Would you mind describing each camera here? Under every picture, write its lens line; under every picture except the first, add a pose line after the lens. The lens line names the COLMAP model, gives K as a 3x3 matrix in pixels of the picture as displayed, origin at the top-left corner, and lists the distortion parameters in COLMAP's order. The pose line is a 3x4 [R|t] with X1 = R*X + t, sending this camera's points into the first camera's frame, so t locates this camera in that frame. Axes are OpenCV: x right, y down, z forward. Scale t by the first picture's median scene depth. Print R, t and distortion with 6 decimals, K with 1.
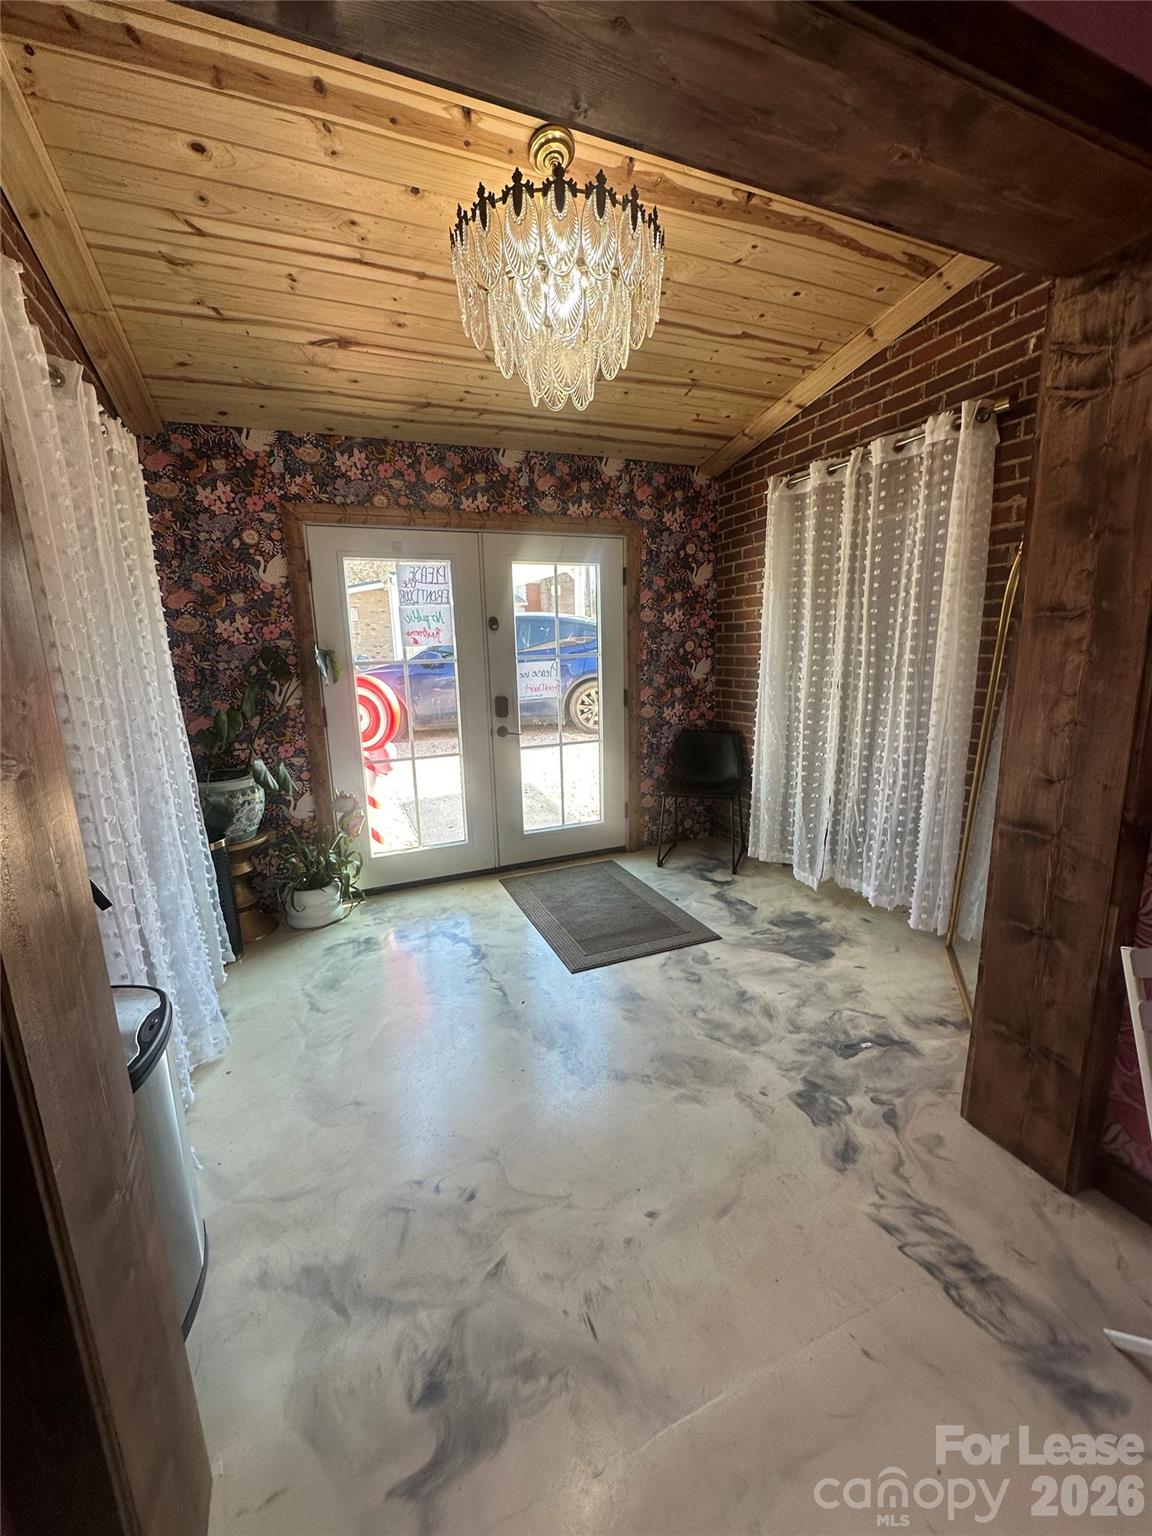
lens RADIAL K [[613.0, 0, 580.1], [0, 613.0, 768.9], [0, 0, 1]] dist [-0.005826, 0.001589]
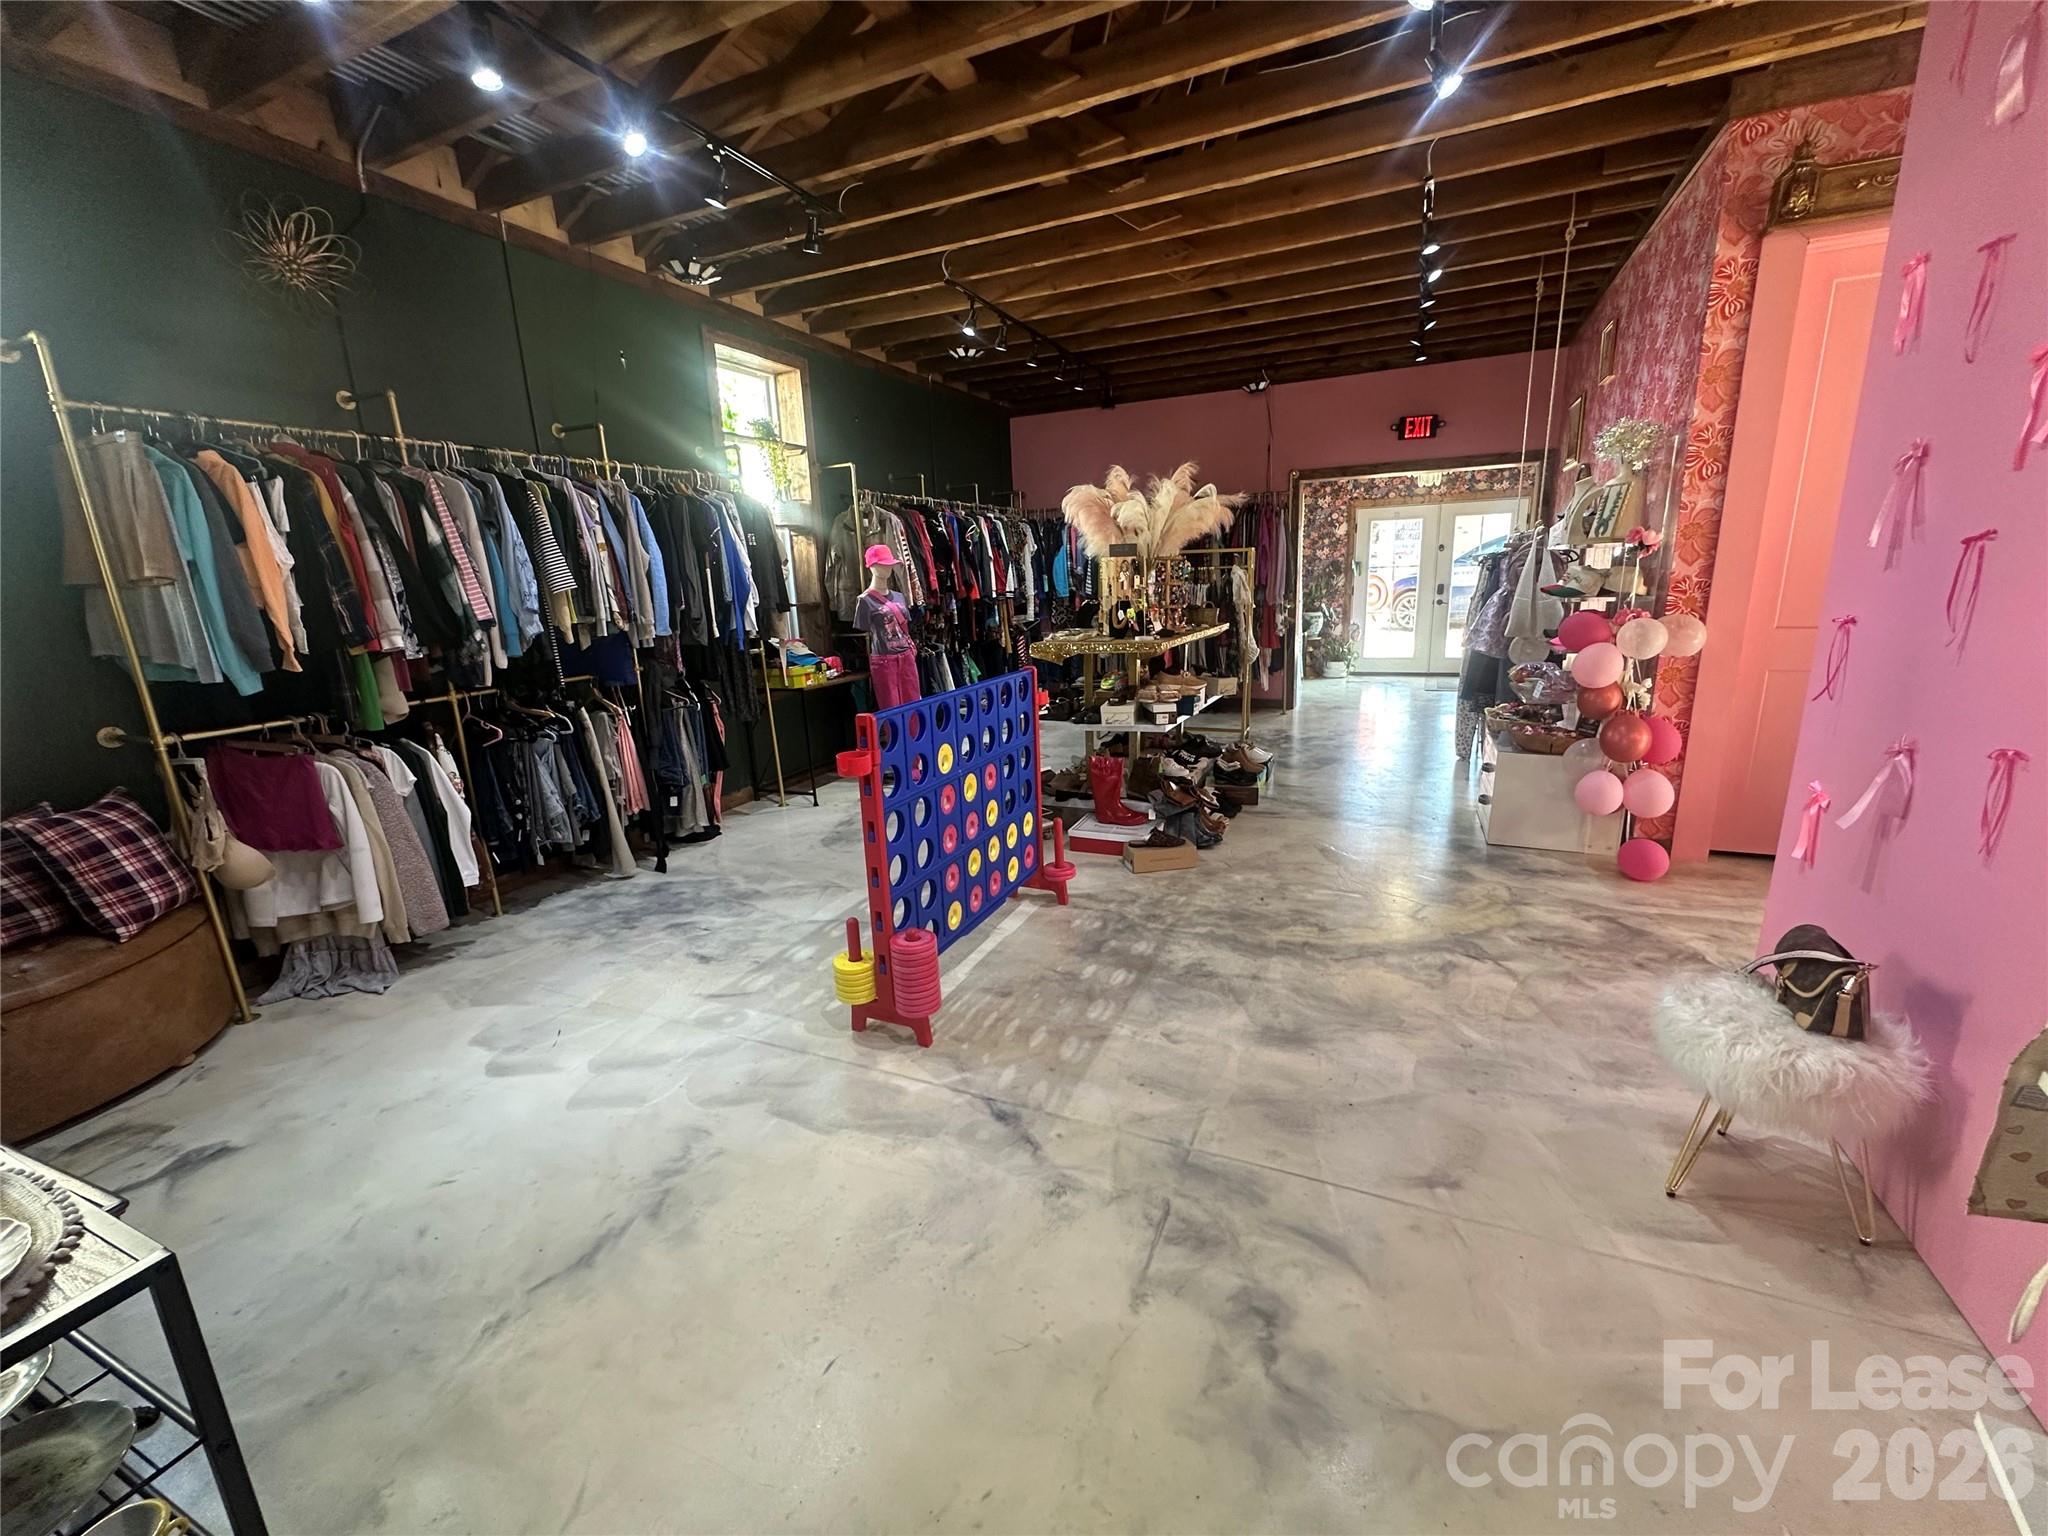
lens RADIAL K [[817.4, 0, 1024.3], [0, 817.4, 766.7], [0, 0, 1]] dist [-0.005826, 0.001589]
pose [[0.670045, 0.173450, -0.721772, 1.196394], [-0.126165, 0.984782, 0.119531, 0.391043], [0.731520, 0.010971, 0.681731, -2.194773]]
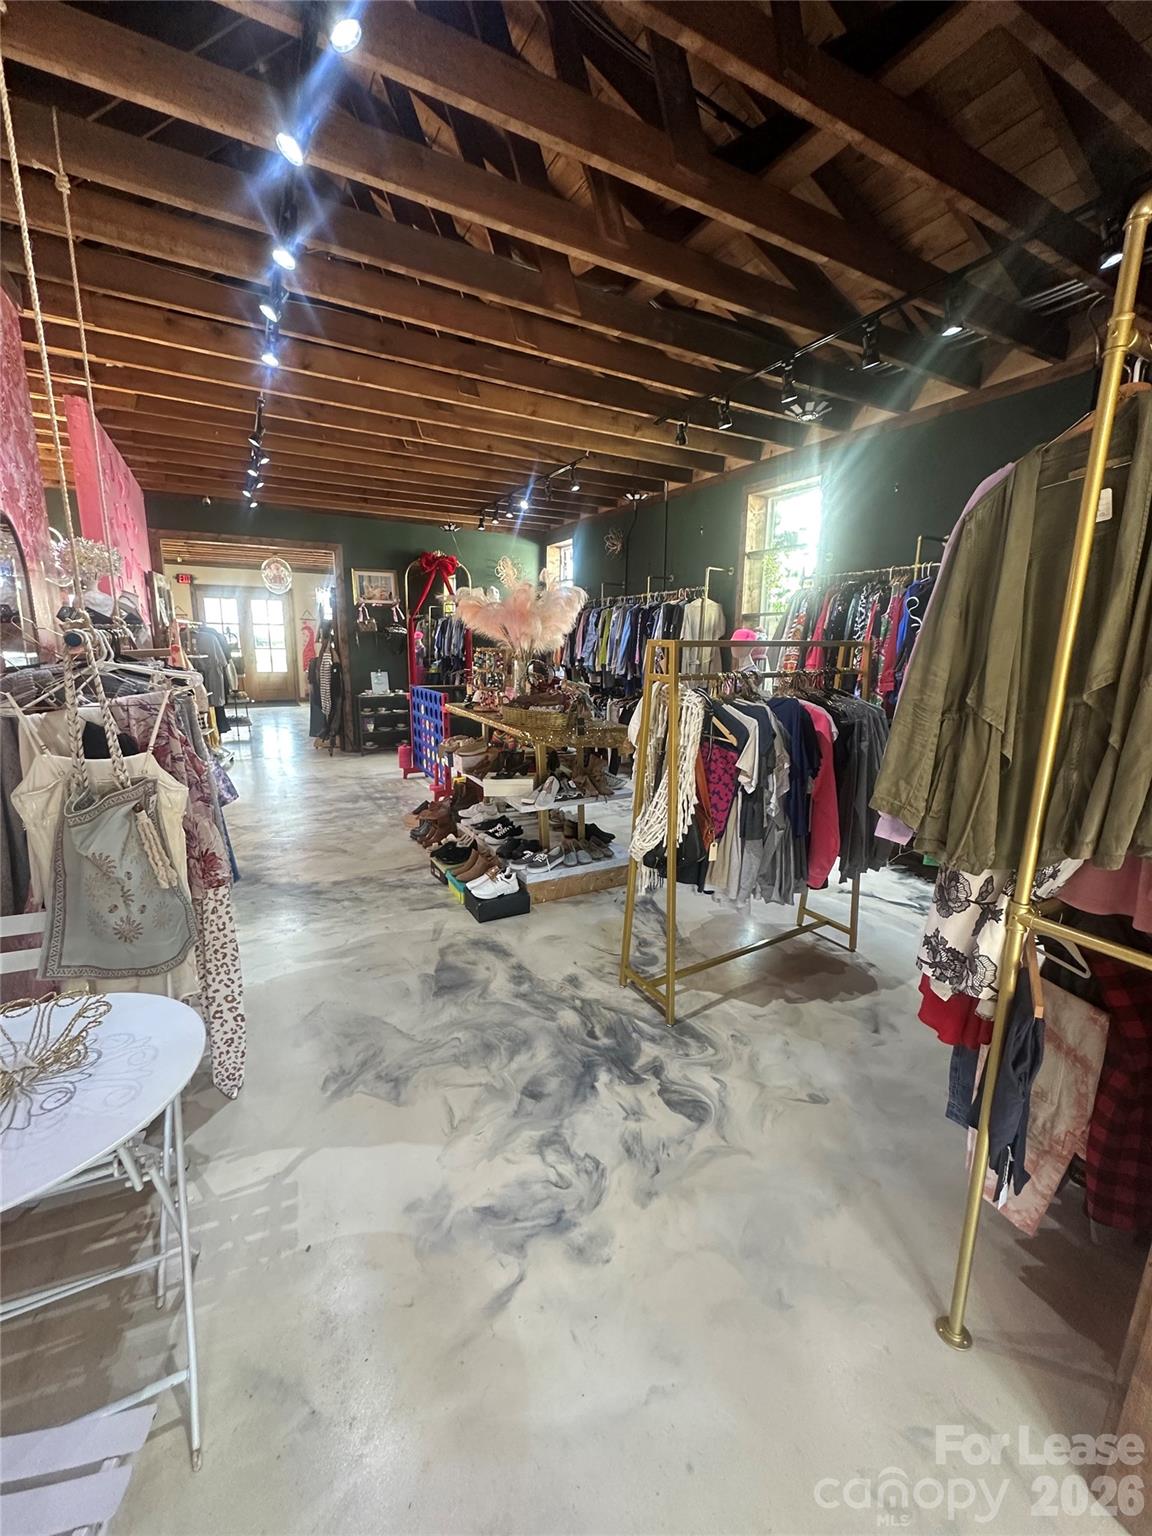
lens RADIAL K [[613.0, 0, 572.5], [0, 613.0, 773.0], [0, 0, 1]] dist [-0.005826, 0.001589]
pose [[-0.995728, 0.031681, -0.086732, 0.174926], [-0.005701, 0.916414, 0.400190, -0.132428], [0.092161, 0.398975, -0.912319, 0.357775]]
